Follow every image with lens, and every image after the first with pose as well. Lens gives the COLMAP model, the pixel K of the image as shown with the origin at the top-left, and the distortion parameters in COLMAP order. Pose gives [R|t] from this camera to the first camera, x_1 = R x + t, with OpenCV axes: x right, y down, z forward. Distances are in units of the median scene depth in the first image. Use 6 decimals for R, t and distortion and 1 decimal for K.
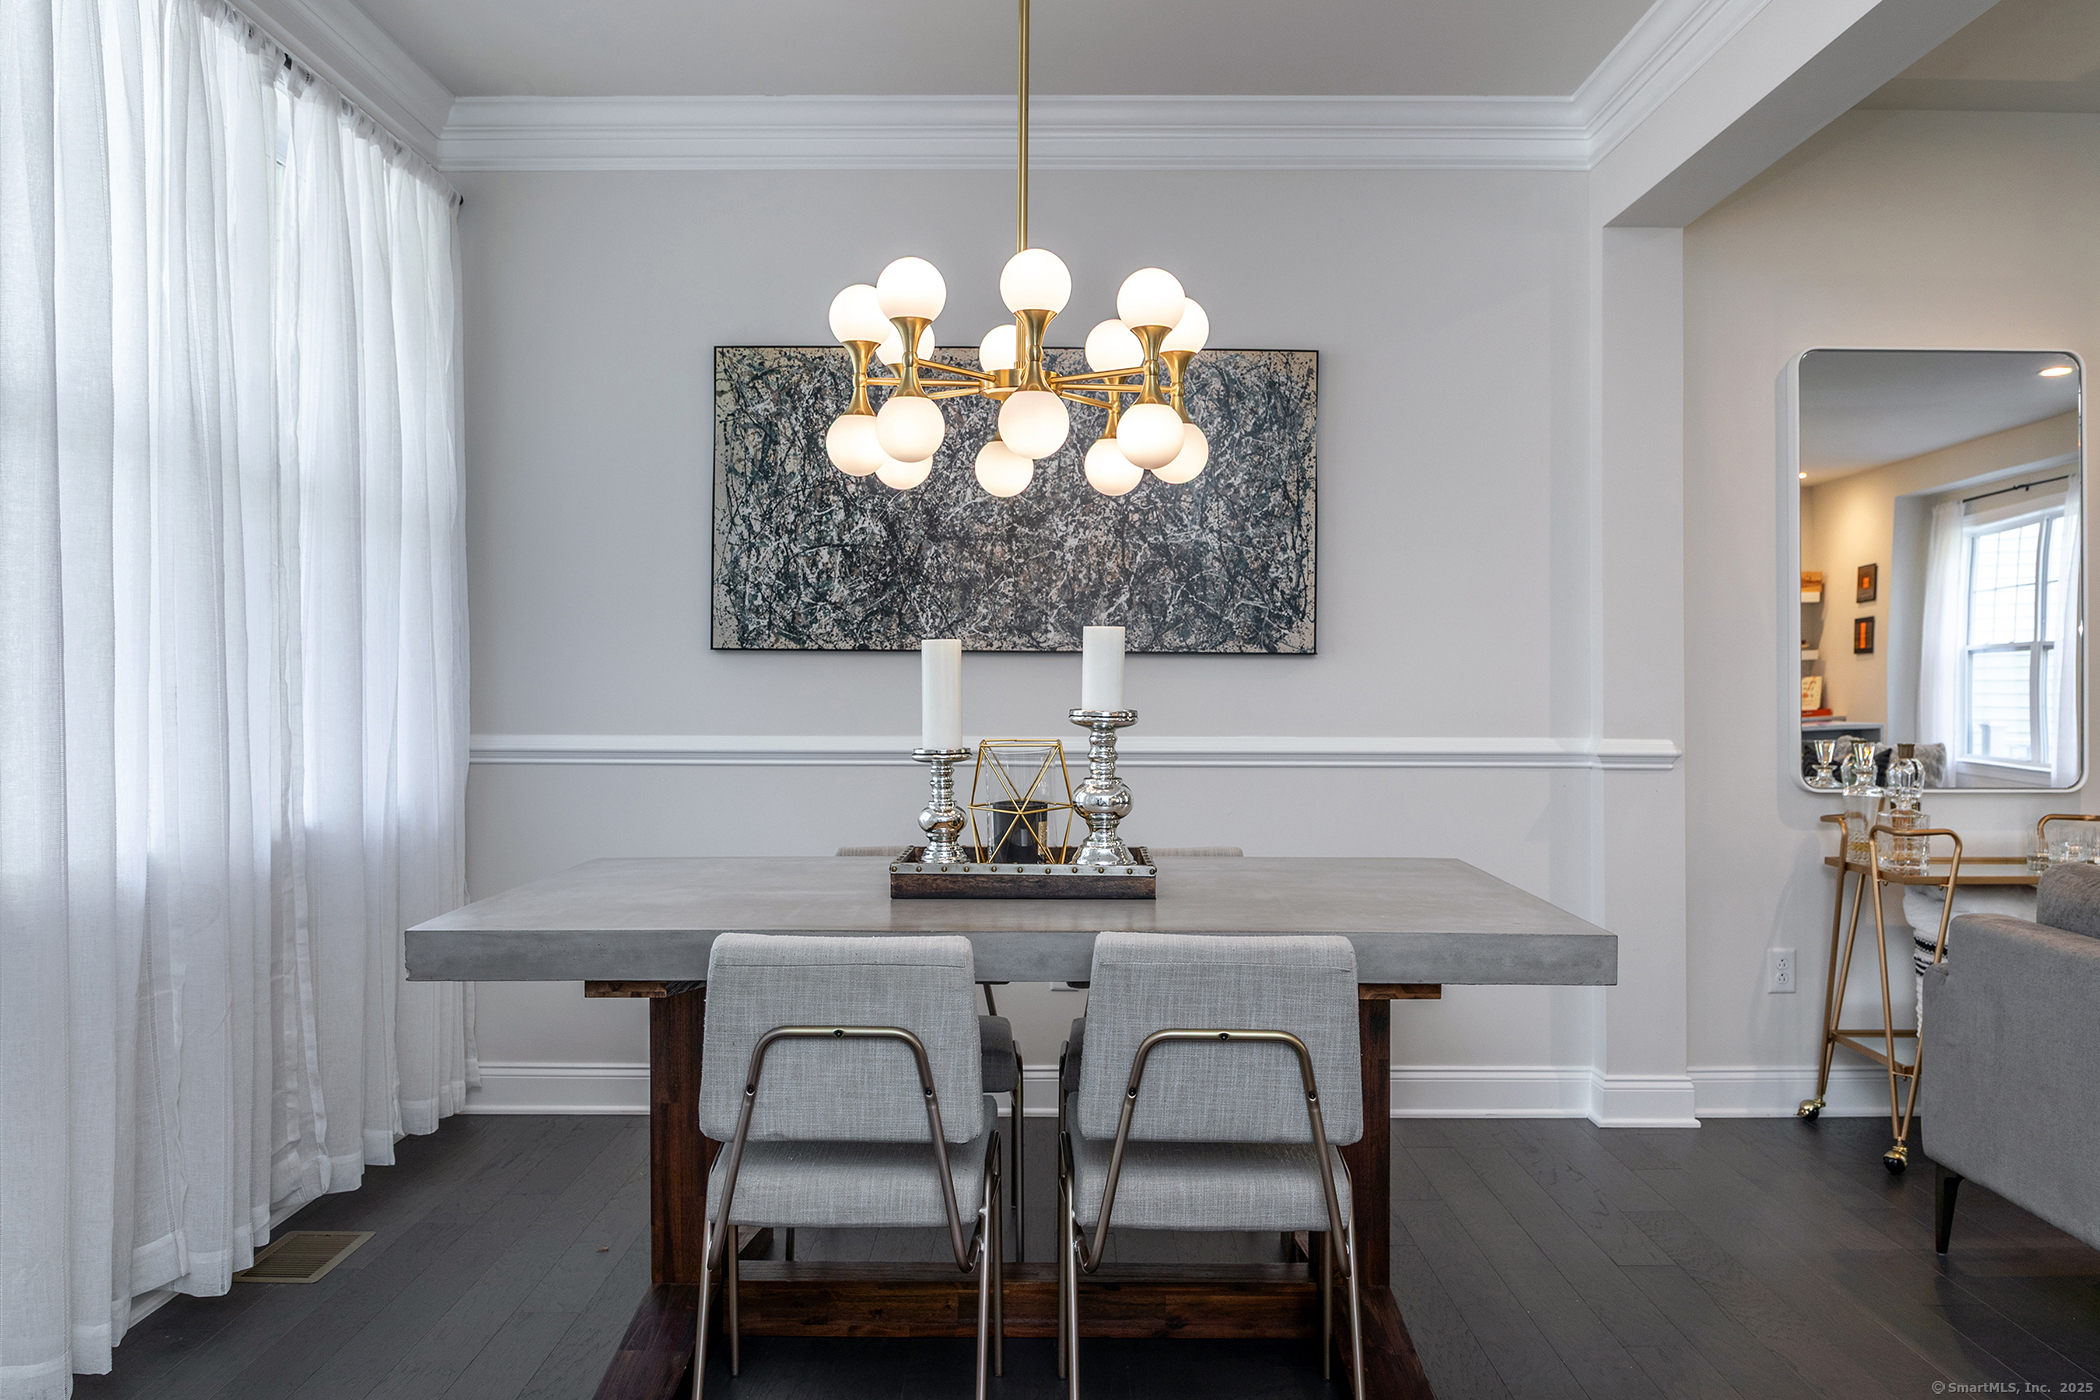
lens RADIAL K [[1663.4, 0, 1057.1], [0, 1663.4, 690.1], [0, 0, 1]] dist [-0.026435, -0.001008]
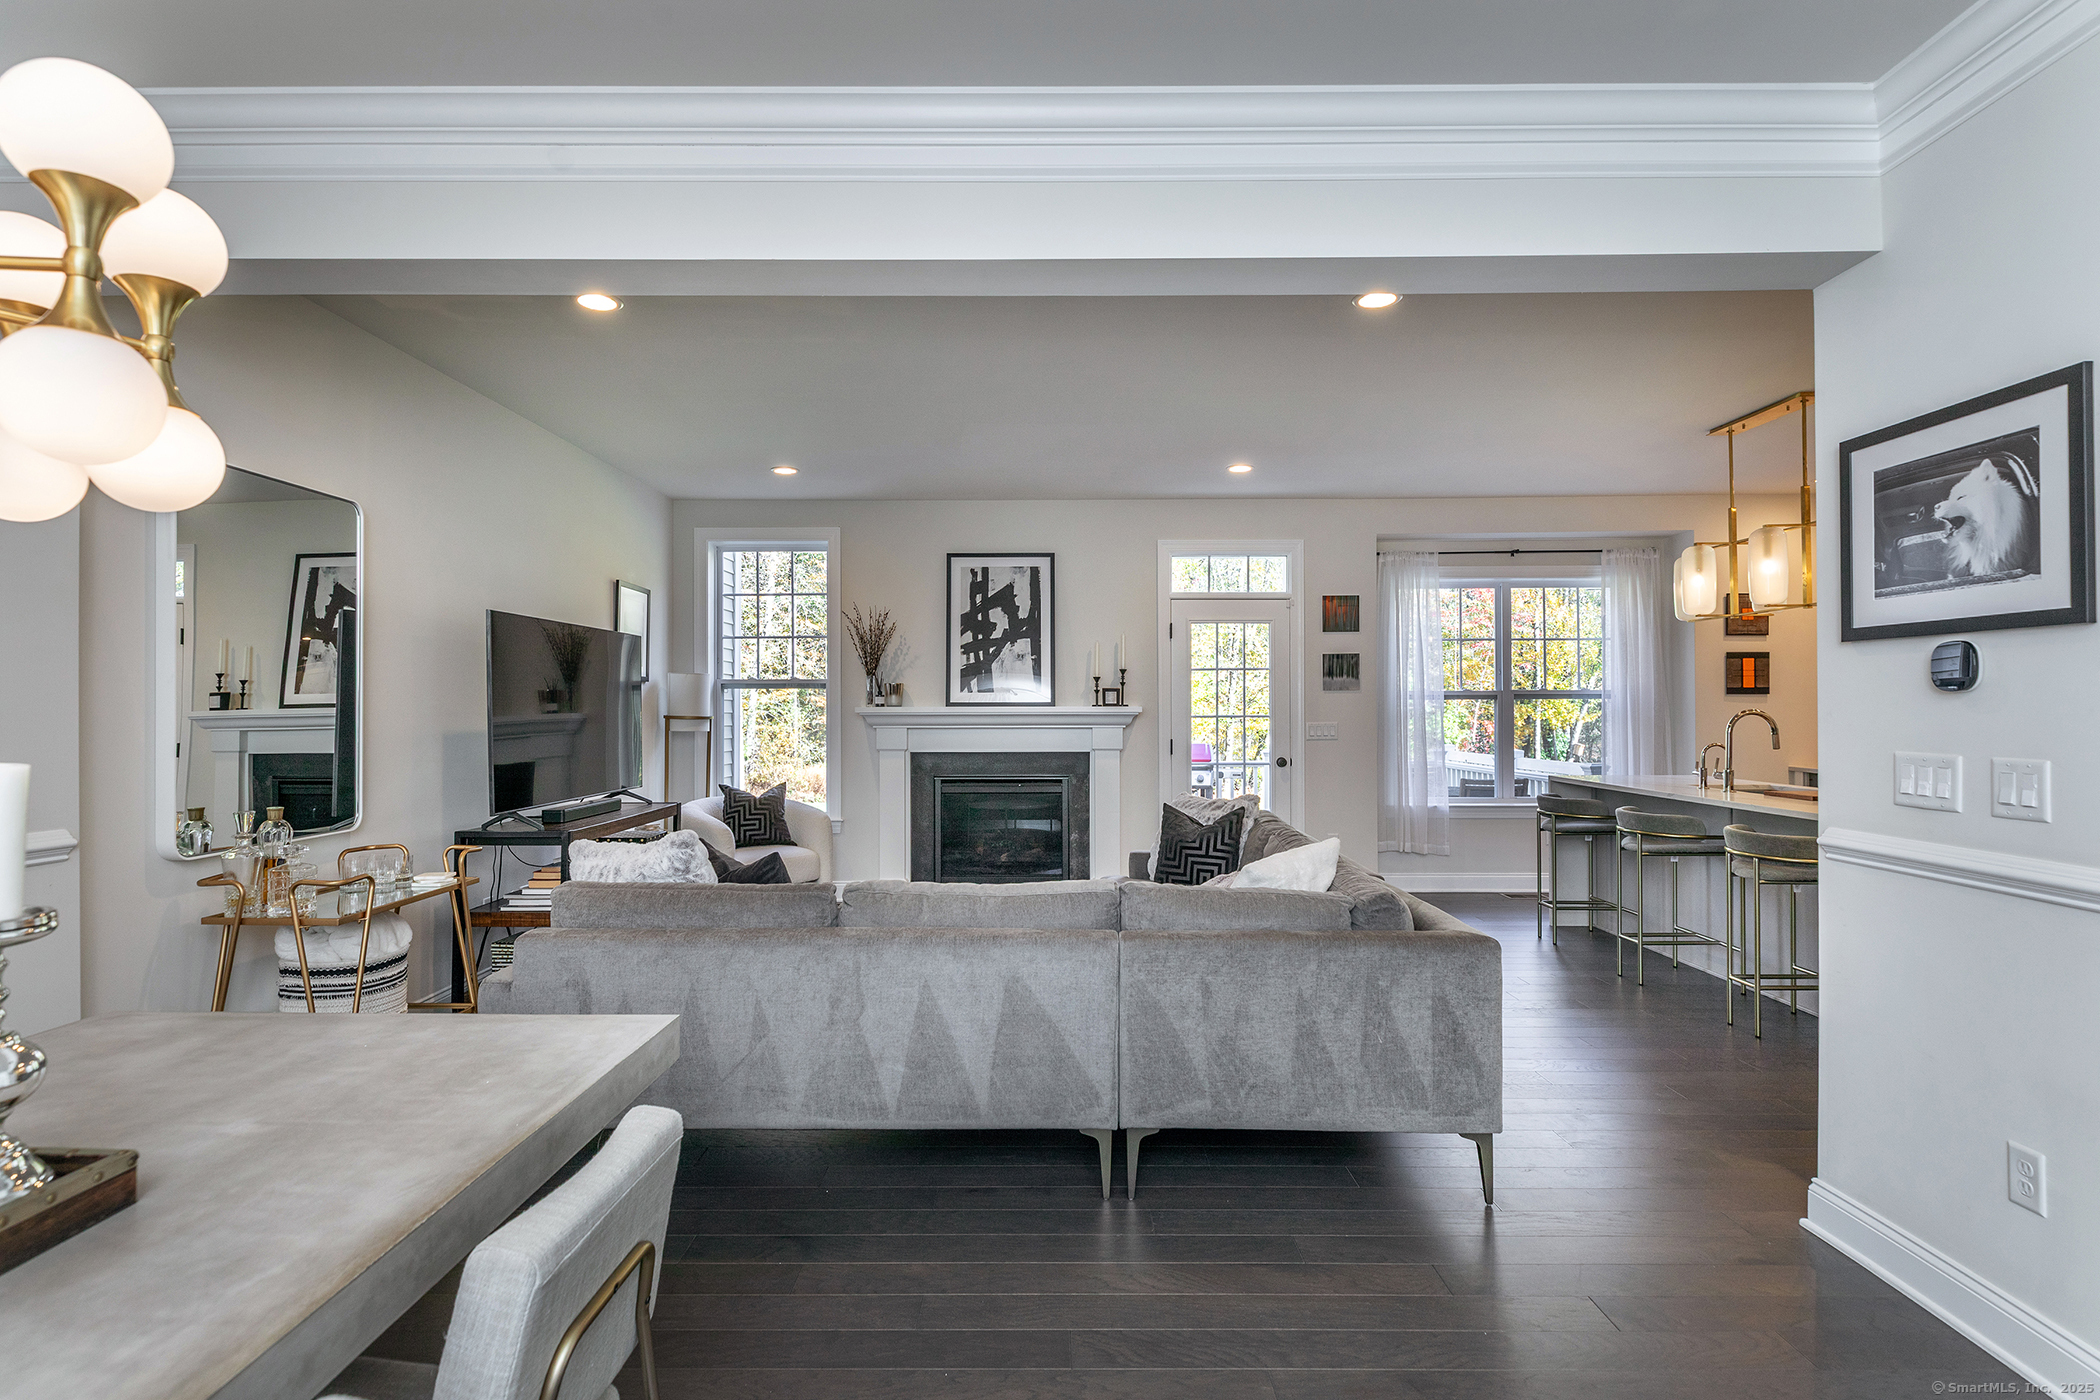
lens RADIAL K [[1015.3, 0, 1053.8], [0, 1015.3, 697.8], [0, 0, 1]] dist [0.017378, 0.000287]
pose [[0.016918, -0.001052, 0.999856, -0.210102], [0.002170, 0.999997, 0.001015, -0.044283], [-0.999855, 0.002152, 0.016920, 0.421204]]
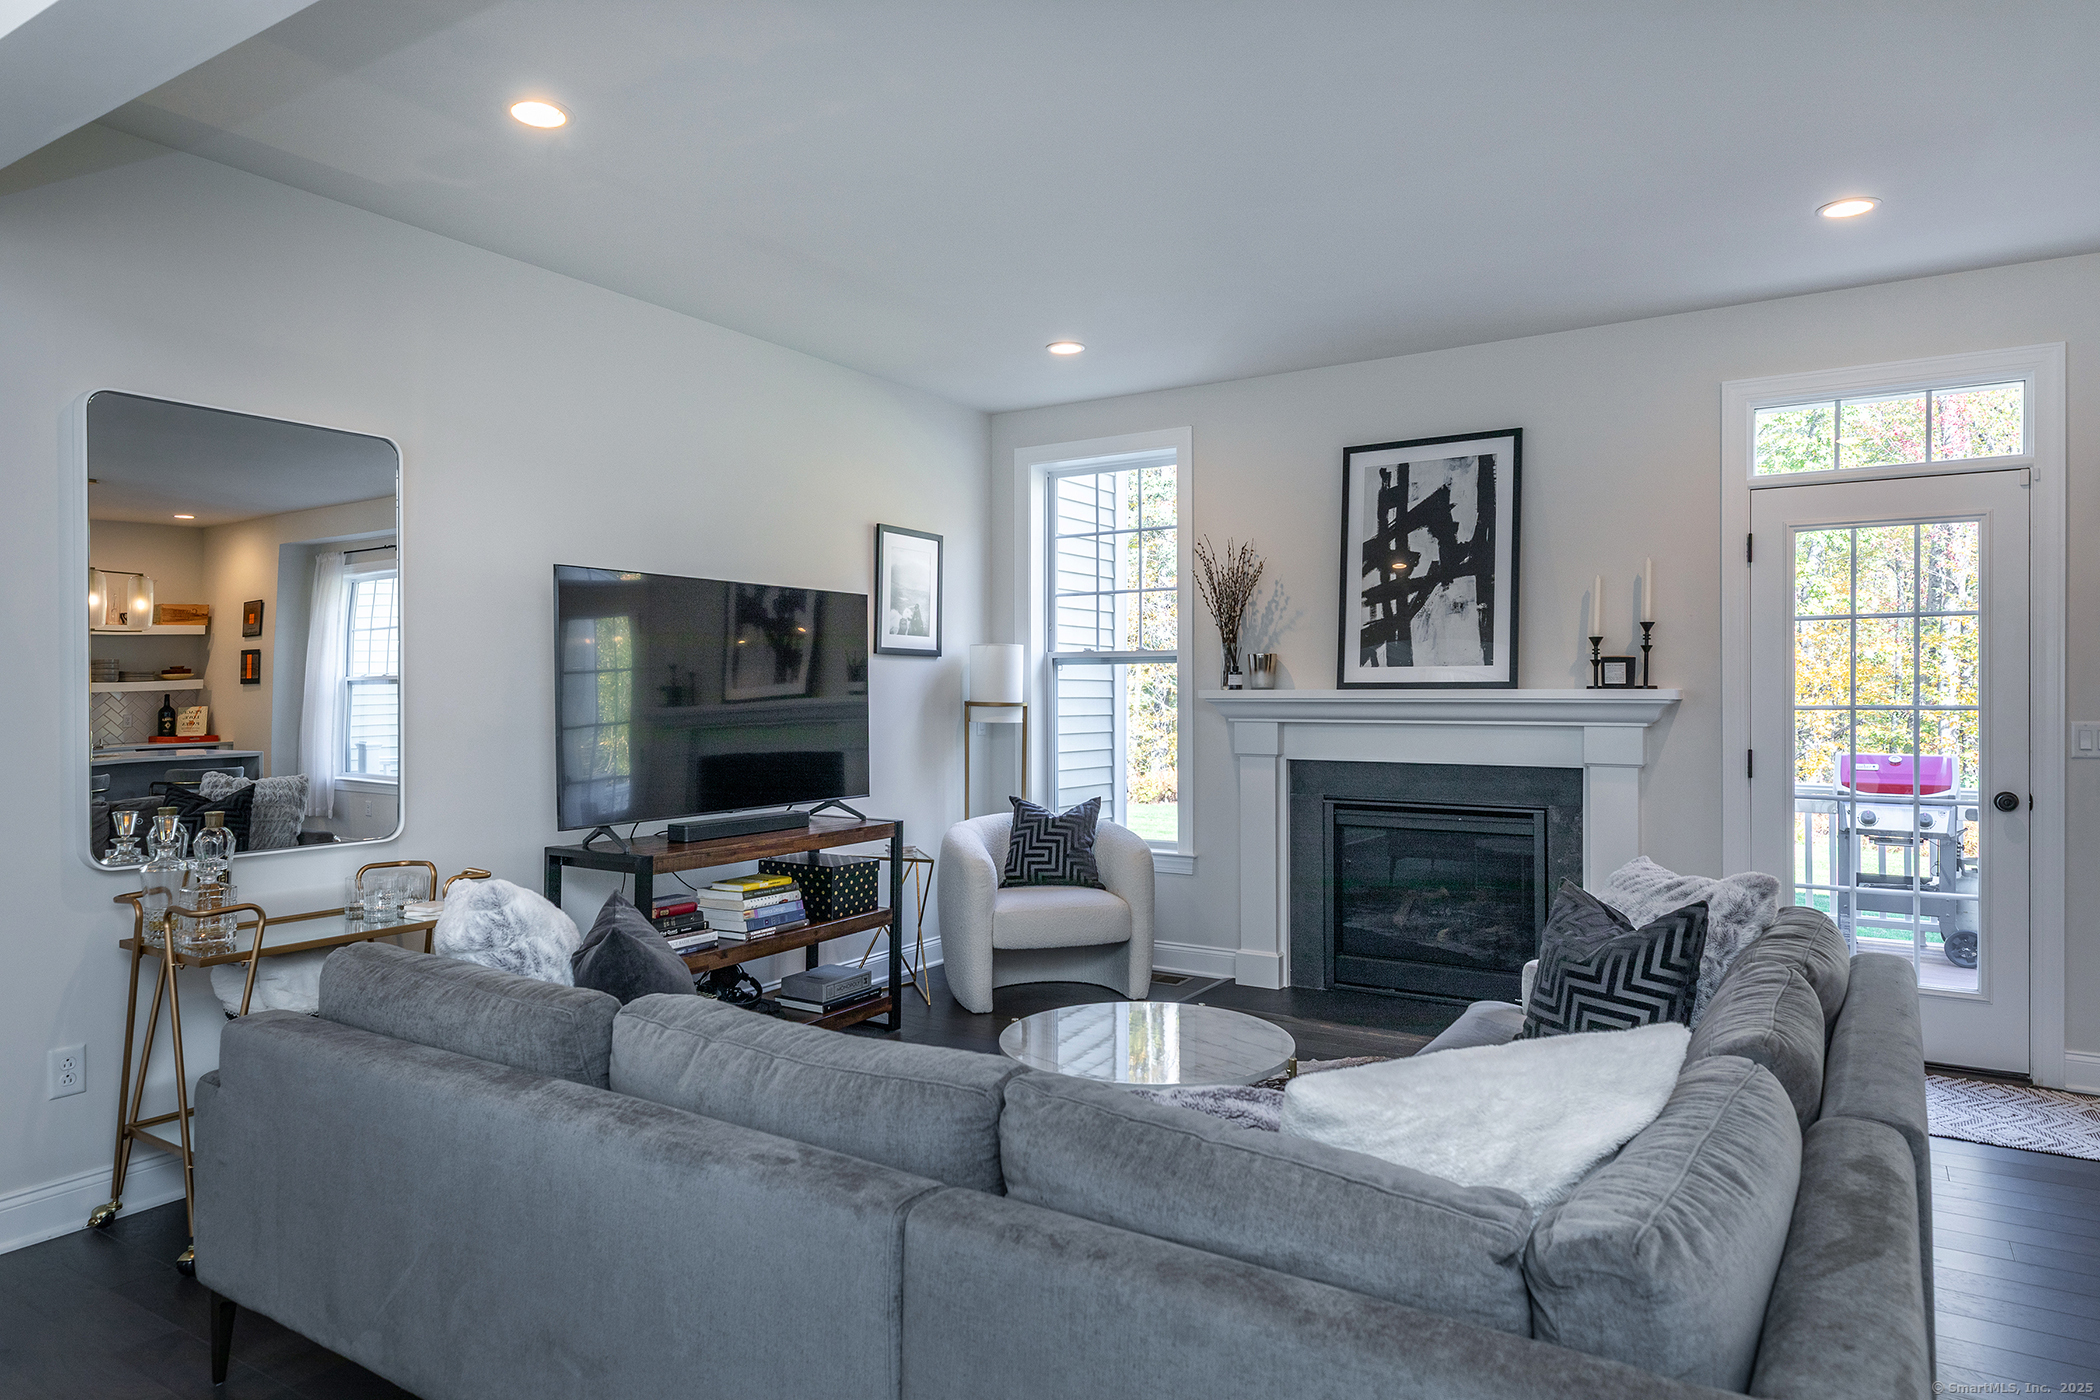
lens RADIAL K [[1267.7, 0, 1058.4], [0, 1267.7, 695.4], [0, 0, 1]] dist [0.022520, 0.003131]
pose [[0.555749, -0.015168, 0.831212, 0.156902], [0.008009, 0.999885, 0.012892, -0.041751], [-0.831312, -0.000508, 0.555806, 0.155177]]
